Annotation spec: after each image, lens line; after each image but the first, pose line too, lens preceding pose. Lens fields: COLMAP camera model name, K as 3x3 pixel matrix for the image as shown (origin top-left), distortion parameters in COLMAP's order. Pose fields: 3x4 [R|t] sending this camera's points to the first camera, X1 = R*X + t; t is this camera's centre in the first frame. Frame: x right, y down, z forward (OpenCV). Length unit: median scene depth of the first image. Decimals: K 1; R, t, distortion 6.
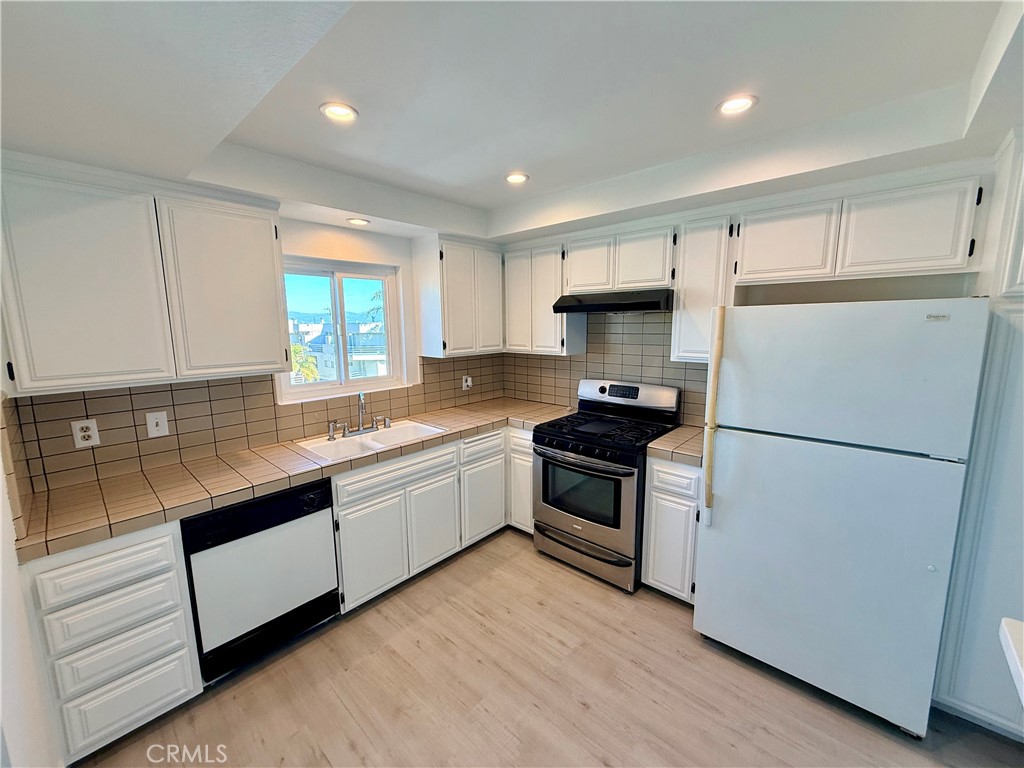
lens RADIAL K [[406.5, 0, 511.9], [0, 406.5, 383.7], [0, 0, 1]] dist [-0.002166, 0.000592]
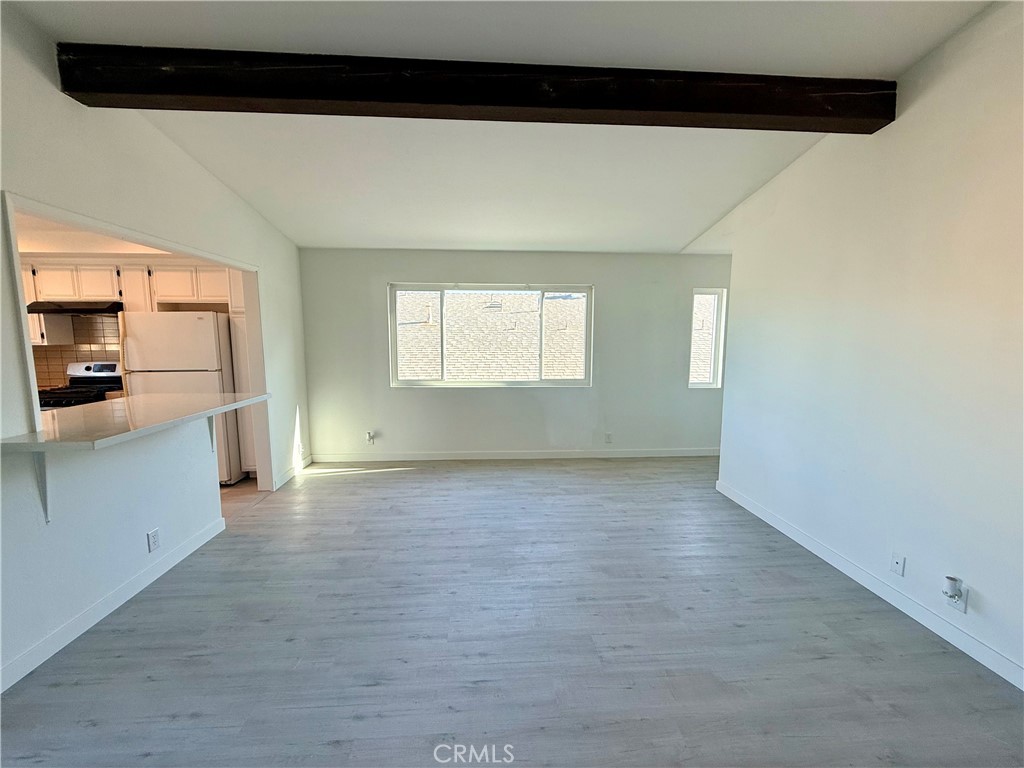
lens RADIAL K [[406.5, 0, 511.9], [0, 406.5, 384.3], [0, 0, 1]] dist [-0.002166, 0.000592]
pose [[0.696646, -0.073740, 0.713616, 0.298868], [0.100381, 0.994937, 0.004815, 0.269911], [-0.710358, 0.068279, 0.700521, -1.346230]]
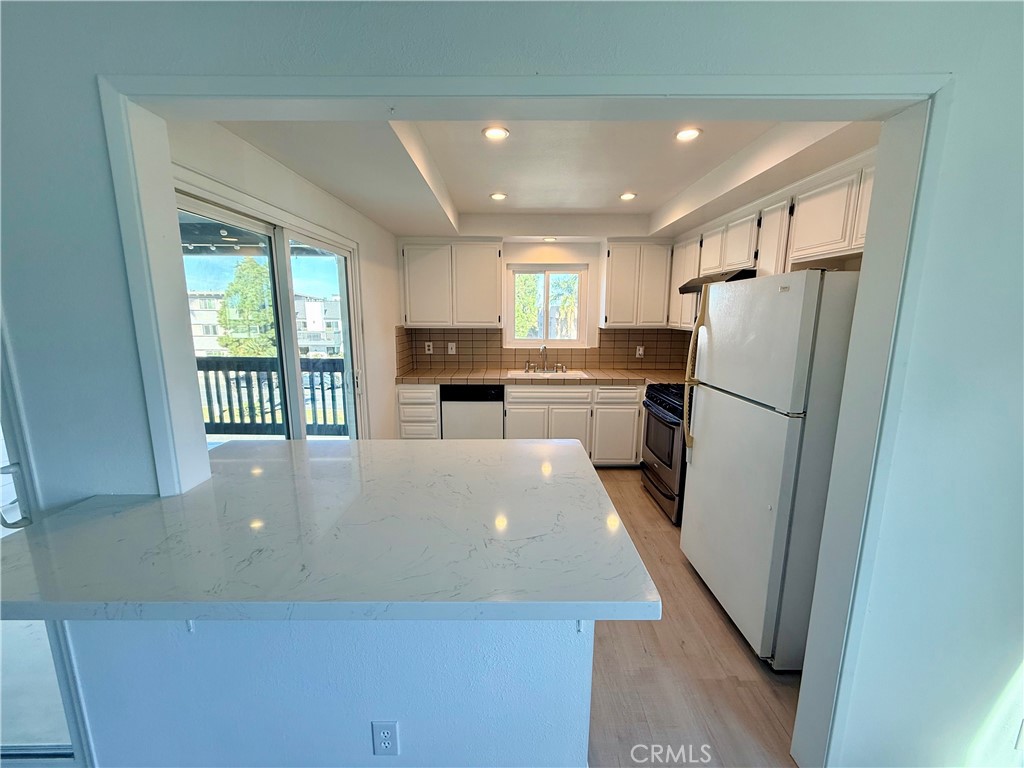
lens RADIAL K [[406.5, 0, 513.3], [0, 406.5, 384.9], [0, 0, 1]] dist [-0.002166, 0.000592]
pose [[0.674058, 0.143248, -0.724656, 0.798312], [-0.120929, 0.989181, 0.083053, 0.060829], [0.728713, 0.031649, 0.684088, -0.202344]]
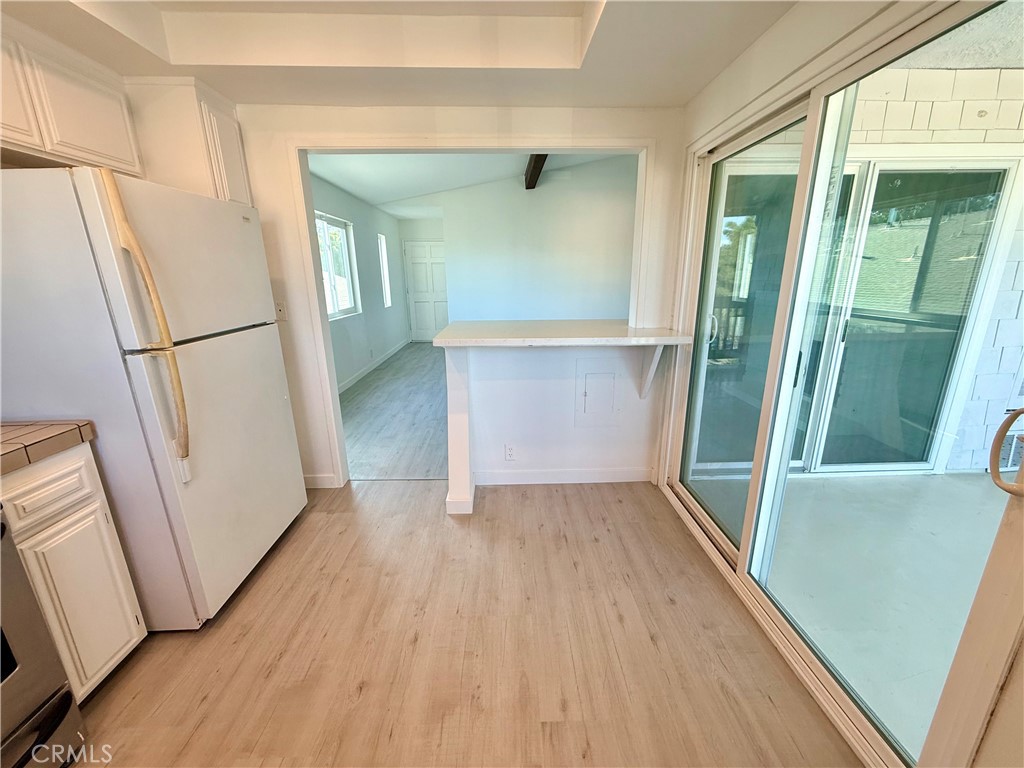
lens RADIAL K [[406.5, 0, 511.7], [0, 406.5, 383.5], [0, 0, 1]] dist [-0.002166, 0.000592]
pose [[-0.688850, -0.170008, 0.704687, -0.357028], [0.129406, 0.927656, 0.350298, -0.007772], [-0.713260, 0.332493, -0.617015, 0.788804]]
